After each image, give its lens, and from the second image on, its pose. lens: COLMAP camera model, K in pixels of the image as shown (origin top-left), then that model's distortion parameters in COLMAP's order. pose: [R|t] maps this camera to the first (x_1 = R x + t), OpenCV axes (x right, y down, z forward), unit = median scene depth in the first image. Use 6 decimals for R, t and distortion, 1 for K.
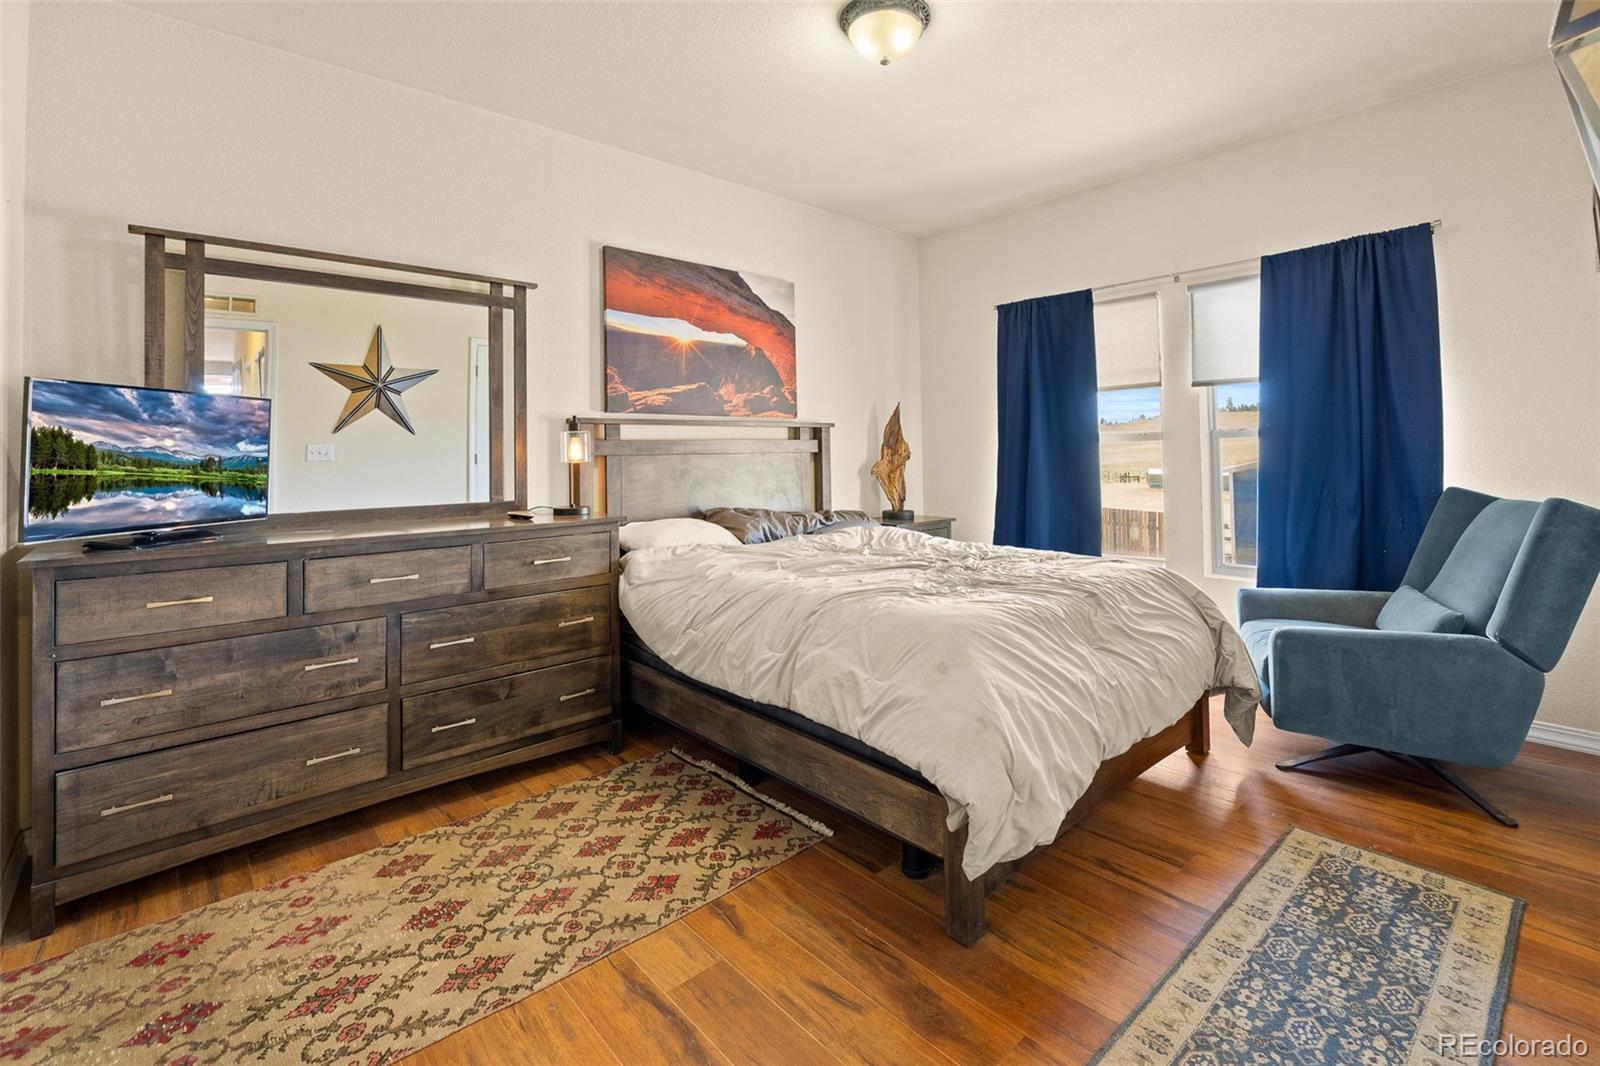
lens RADIAL K [[693.3, 0, 797.1], [0, 693.3, 495.6], [0, 0, 1]] dist [-0.004362, -0.000140]
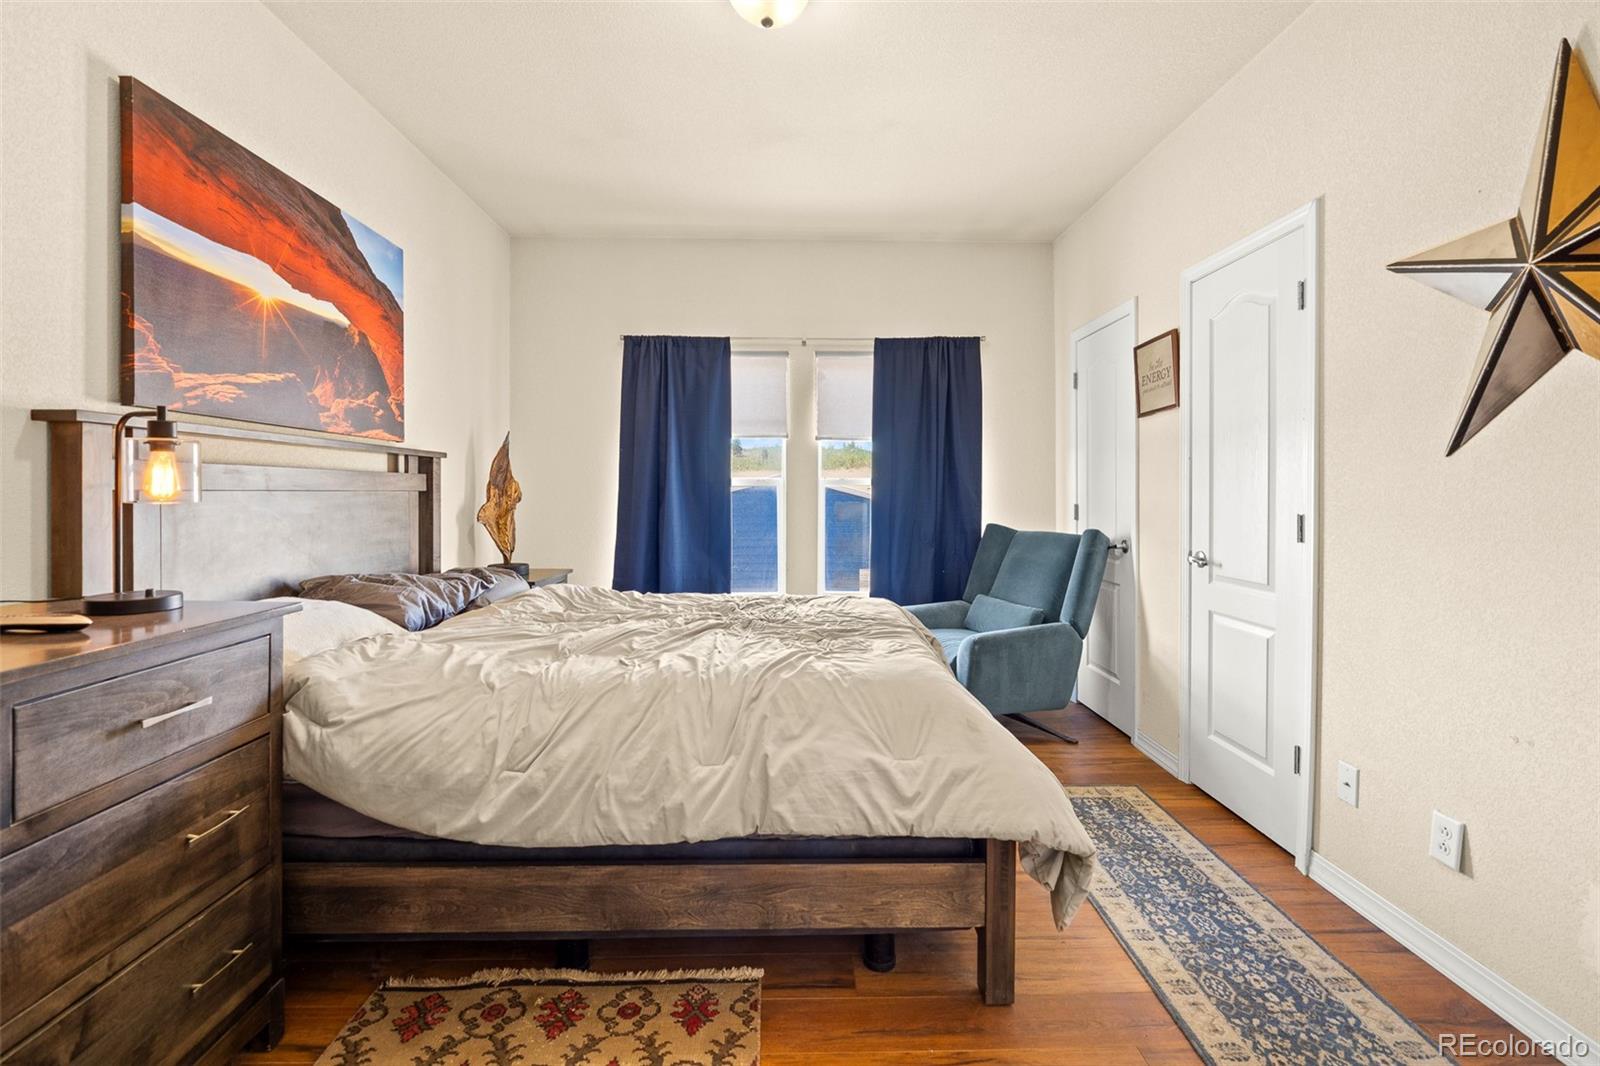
lens RADIAL K [[684.7, 0, 798.8], [0, 684.7, 540.7], [0, 0, 1]] dist [-0.006467, -0.000457]
pose [[0.658353, -0.035552, 0.751869, -0.346393], [0.033556, 0.999277, 0.017868, -0.013367], [-0.751961, 0.013466, 0.659070, 0.313336]]
